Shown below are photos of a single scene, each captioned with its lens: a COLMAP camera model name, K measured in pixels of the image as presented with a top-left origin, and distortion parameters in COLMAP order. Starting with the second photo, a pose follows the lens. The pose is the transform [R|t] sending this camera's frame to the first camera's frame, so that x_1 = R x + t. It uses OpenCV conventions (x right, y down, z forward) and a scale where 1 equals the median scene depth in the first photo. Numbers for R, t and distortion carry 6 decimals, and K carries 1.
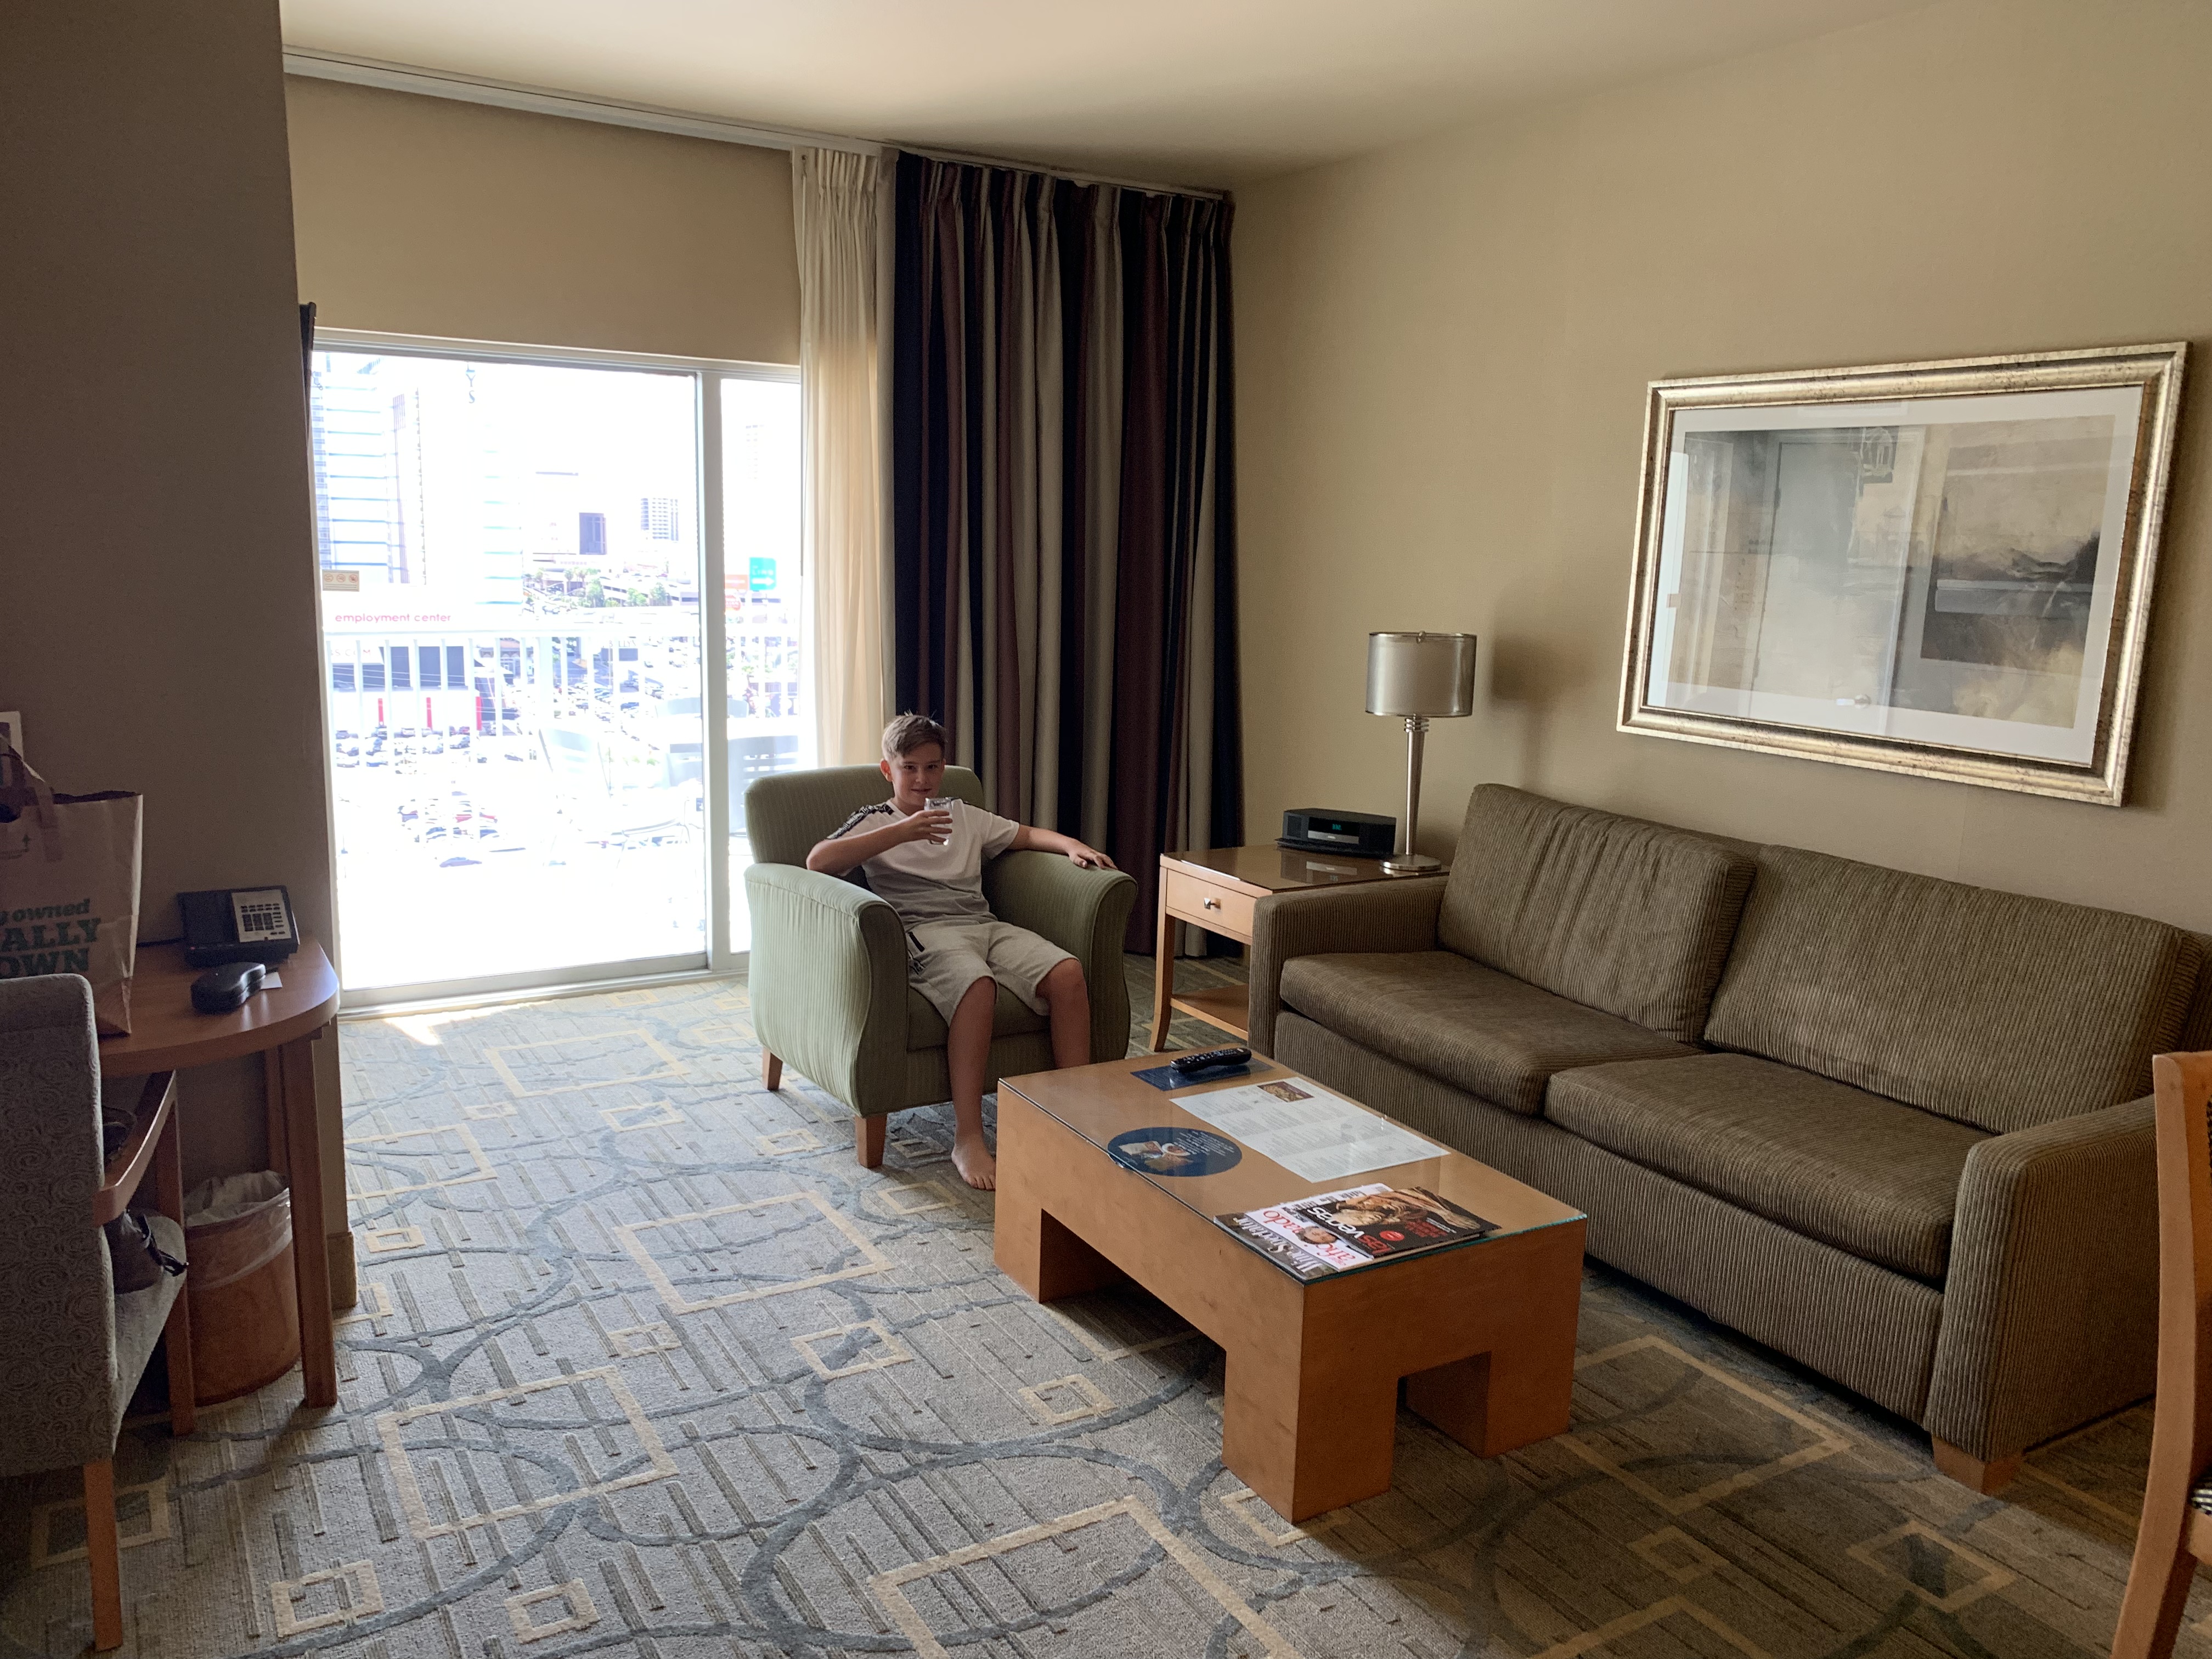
lens RADIAL K [[1703.2, 0, 1106.1], [0, 1703.2, 819.9], [0, 0, 1]] dist [-0.015601, -0.004150]
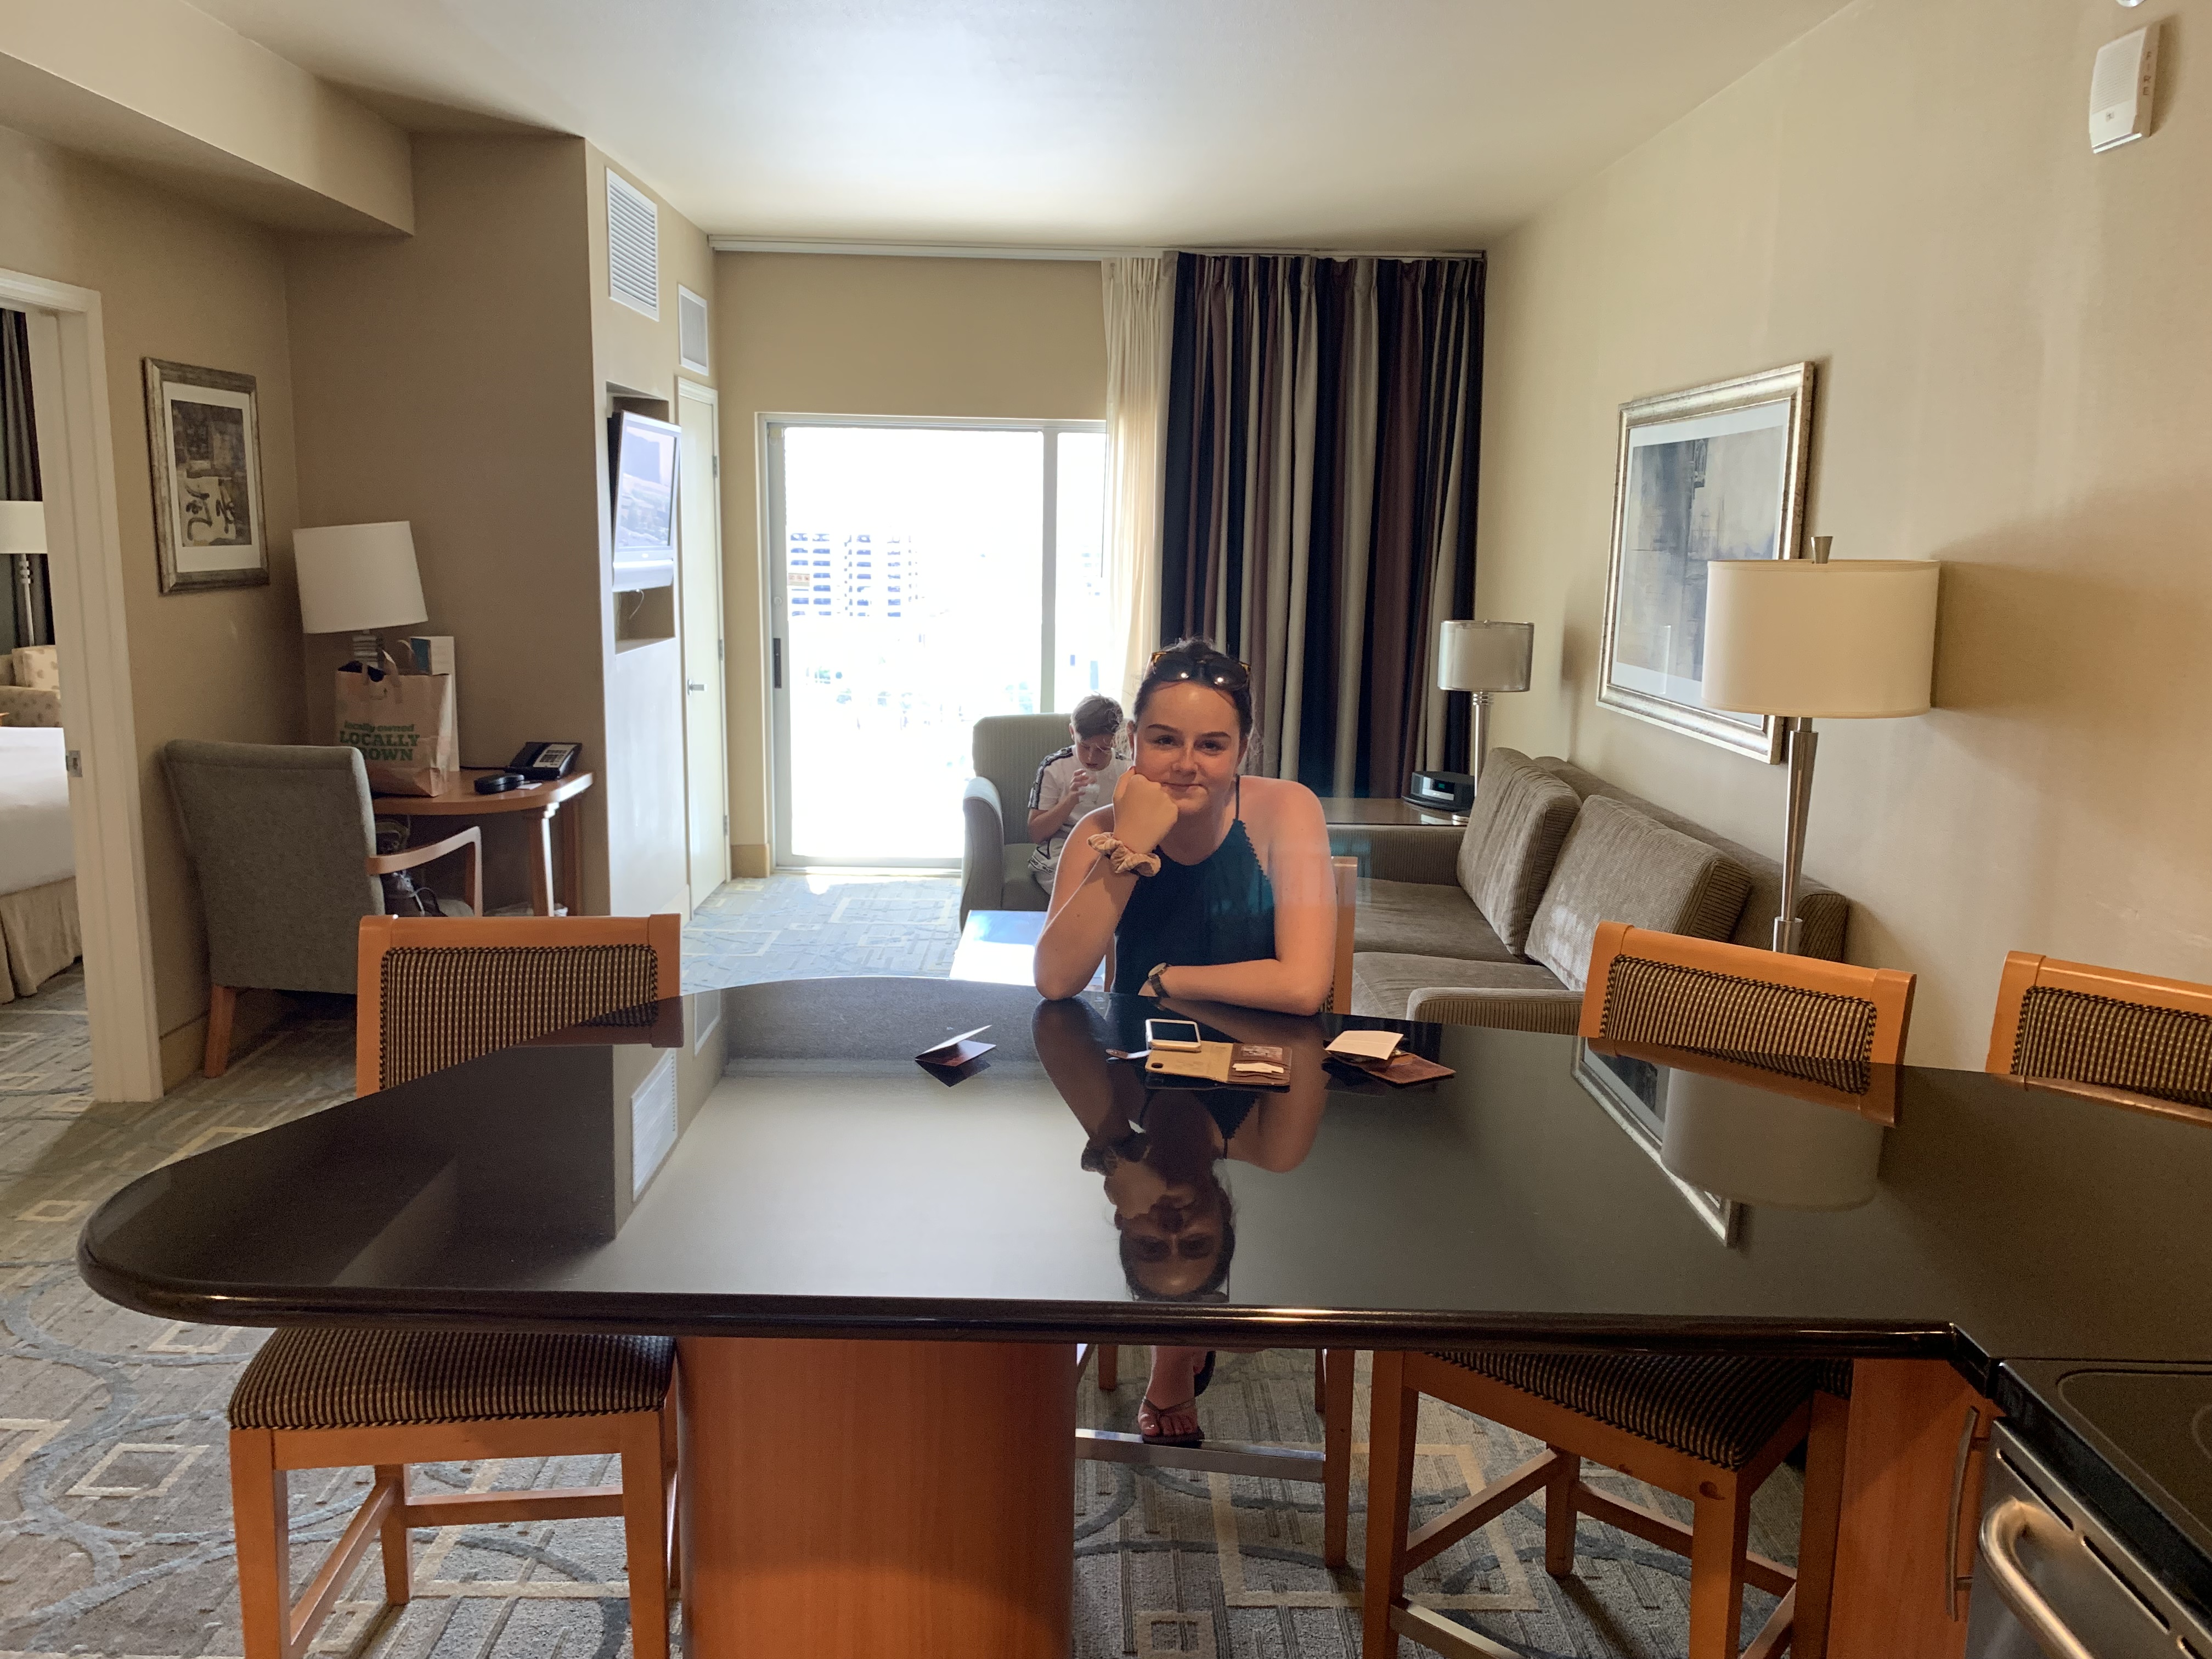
lens RADIAL K [[1703.2, 0, 1107.2], [0, 1703.2, 835.3], [0, 0, 1]] dist [-0.015601, -0.004150]
pose [[0.859330, 0.074868, -0.505912, 0.516585], [-0.079652, 0.996748, 0.012211, 0.040696], [0.505181, 0.029804, 0.862499, -0.139485]]
